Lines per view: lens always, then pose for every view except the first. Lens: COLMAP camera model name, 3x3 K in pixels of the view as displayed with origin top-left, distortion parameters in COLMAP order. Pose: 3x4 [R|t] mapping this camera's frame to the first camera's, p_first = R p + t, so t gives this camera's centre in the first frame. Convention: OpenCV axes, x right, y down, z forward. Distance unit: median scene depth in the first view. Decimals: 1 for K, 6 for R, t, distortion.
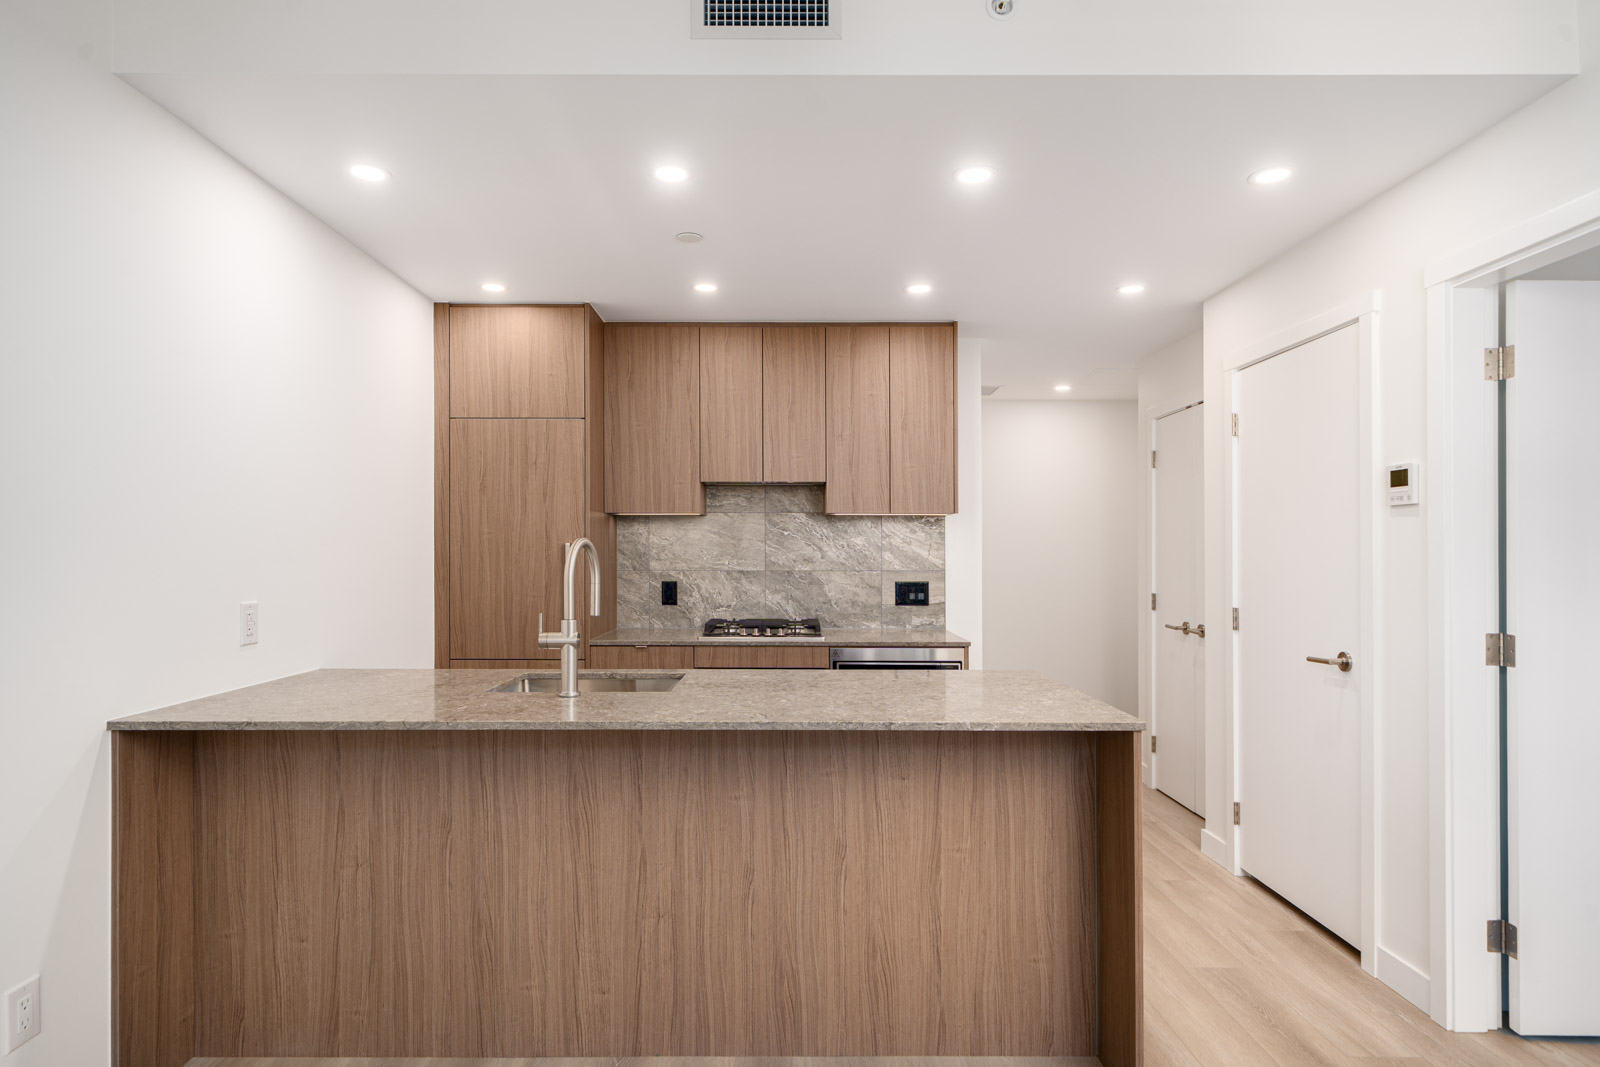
lens RADIAL K [[881.2, 0, 773.3], [0, 881.2, 547.3], [0, 0, 1]] dist [0.006594, -0.002525]
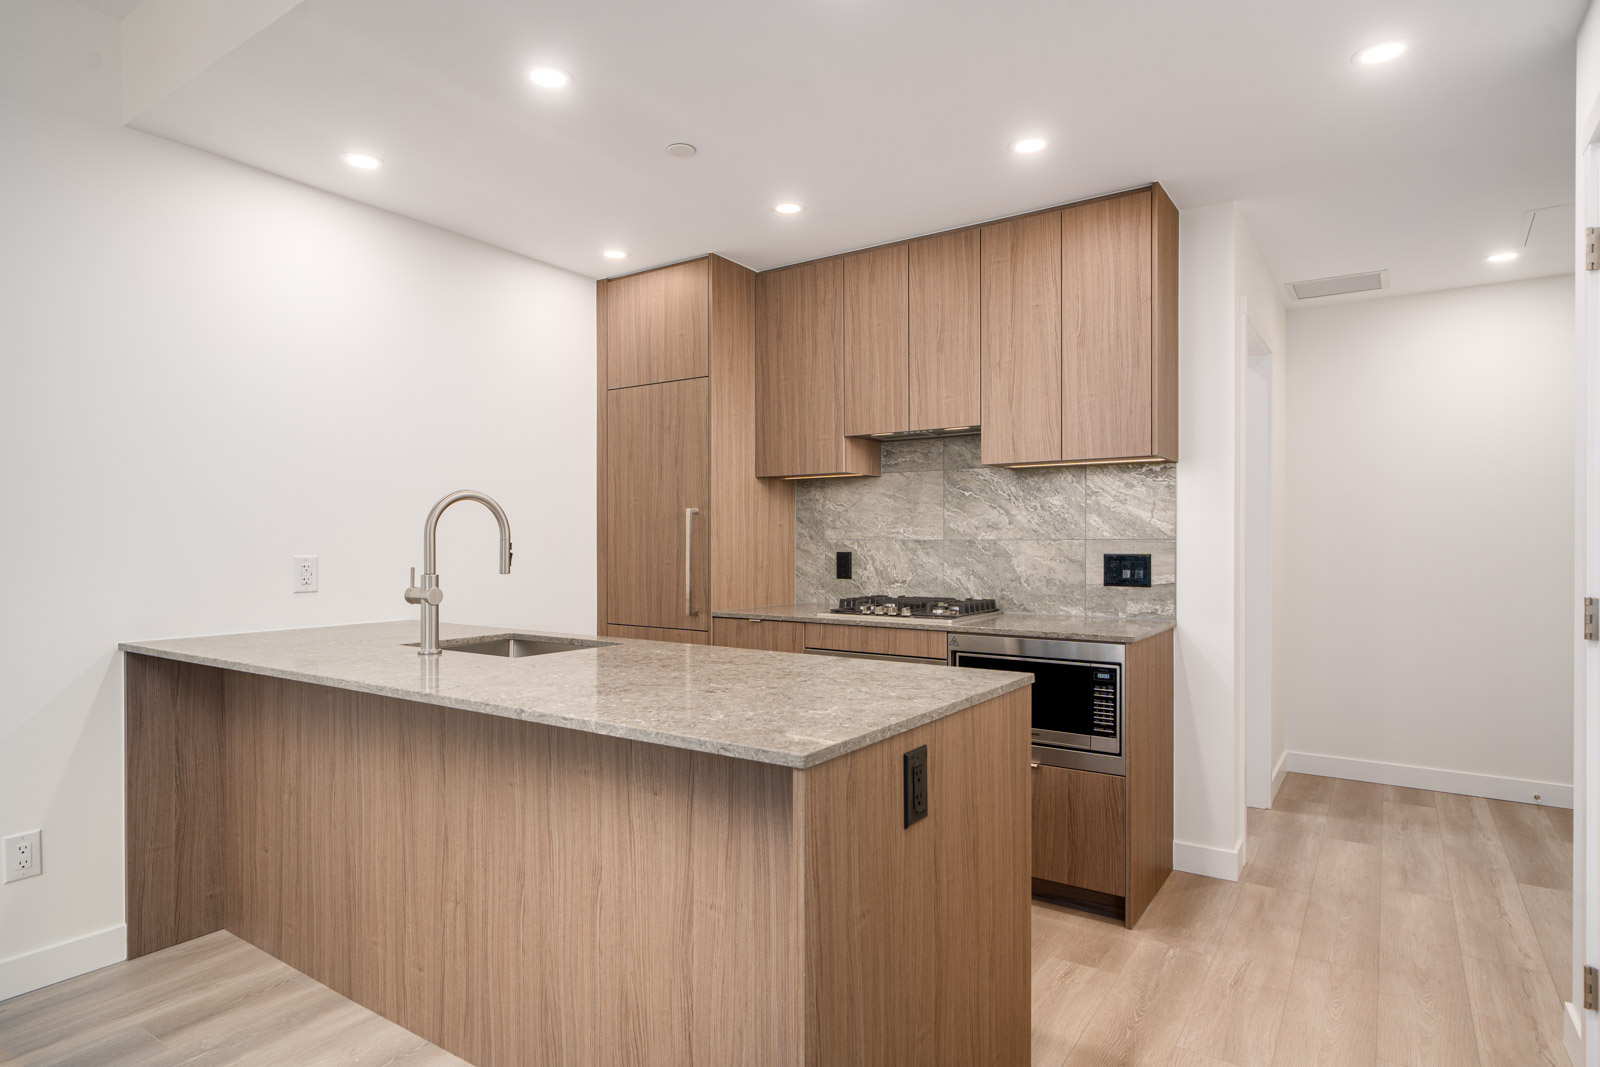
lens RADIAL K [[881.2, 0, 783.7], [0, 881.2, 546.5], [0, 0, 1]] dist [0.006594, -0.002525]
pose [[0.821242, 0.000882, -0.570579, 0.366006], [0.005279, 0.999944, 0.009145, 0.026189], [0.570555, -0.010522, 0.821192, 0.249998]]
